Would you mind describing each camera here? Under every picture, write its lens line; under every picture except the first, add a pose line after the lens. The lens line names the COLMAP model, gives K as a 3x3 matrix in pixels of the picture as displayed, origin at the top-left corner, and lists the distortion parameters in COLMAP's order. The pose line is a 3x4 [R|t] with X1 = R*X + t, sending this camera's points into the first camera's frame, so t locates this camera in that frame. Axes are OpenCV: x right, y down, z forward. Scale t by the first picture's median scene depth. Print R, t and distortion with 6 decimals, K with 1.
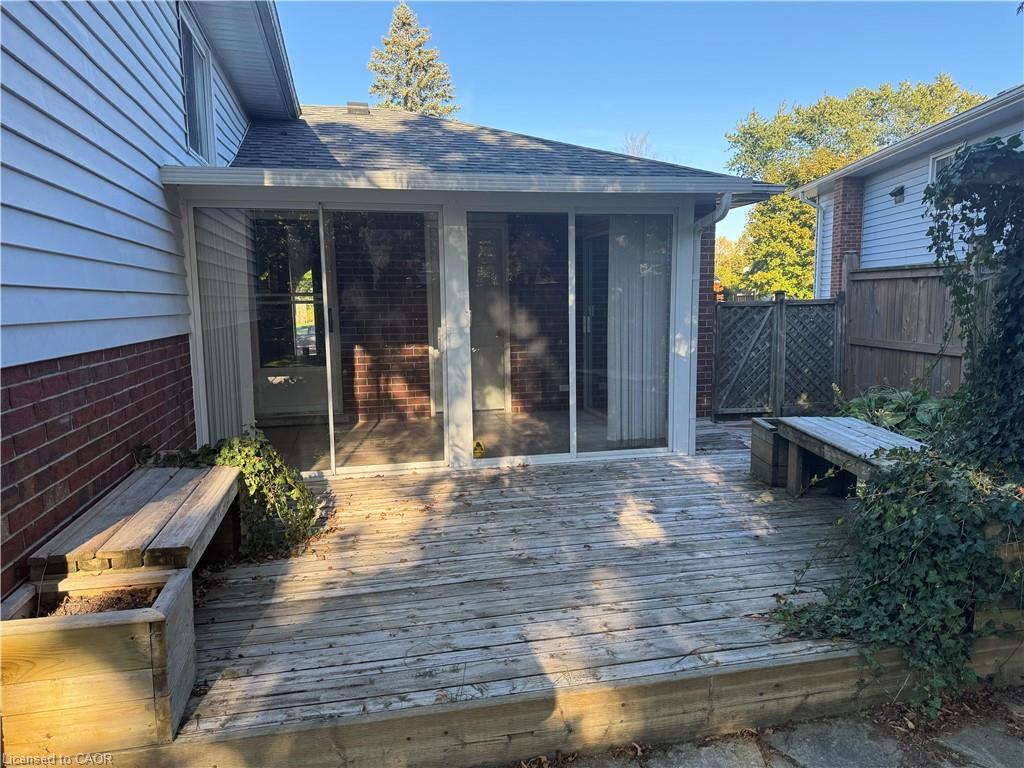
lens RADIAL K [[724.7, 0, 513.2], [0, 724.7, 384.9], [0, 0, 1]] dist [0.005215, -0.000452]
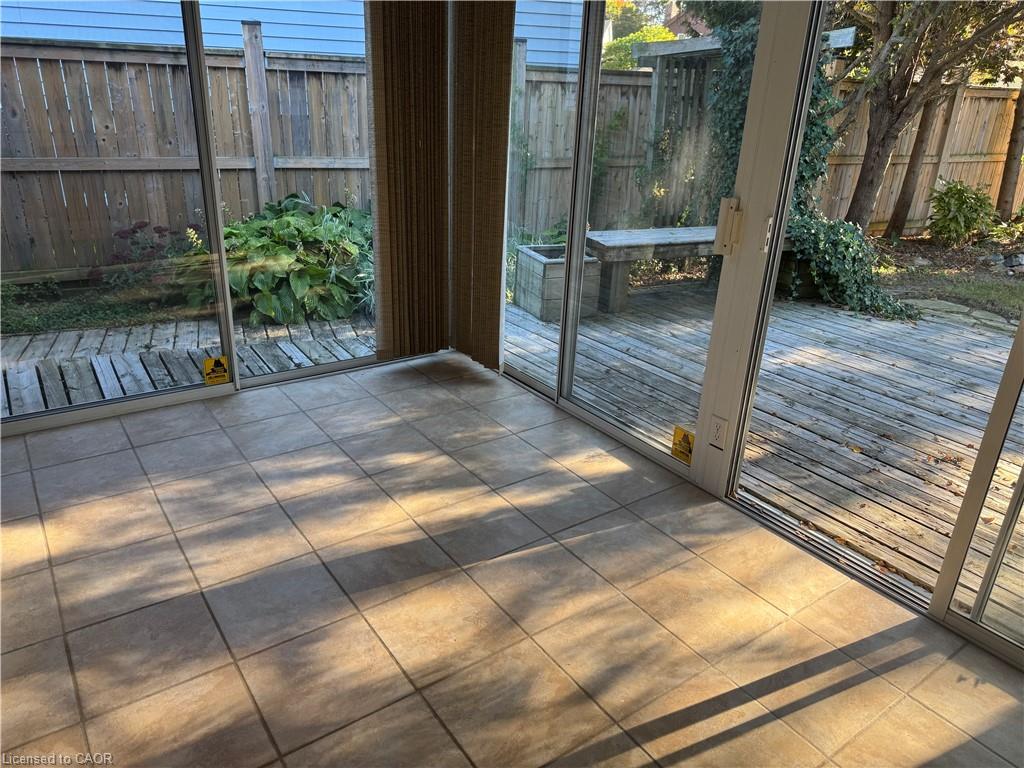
lens RADIAL K [[724.7, 0, 510.5], [0, 724.7, 387.8], [0, 0, 1]] dist [0.005215, -0.000452]
pose [[-0.401610, -0.354612, 0.844369, -0.524720], [0.073020, 0.906657, 0.415501, -0.216602], [-0.912895, 0.228526, -0.338229, 1.636090]]
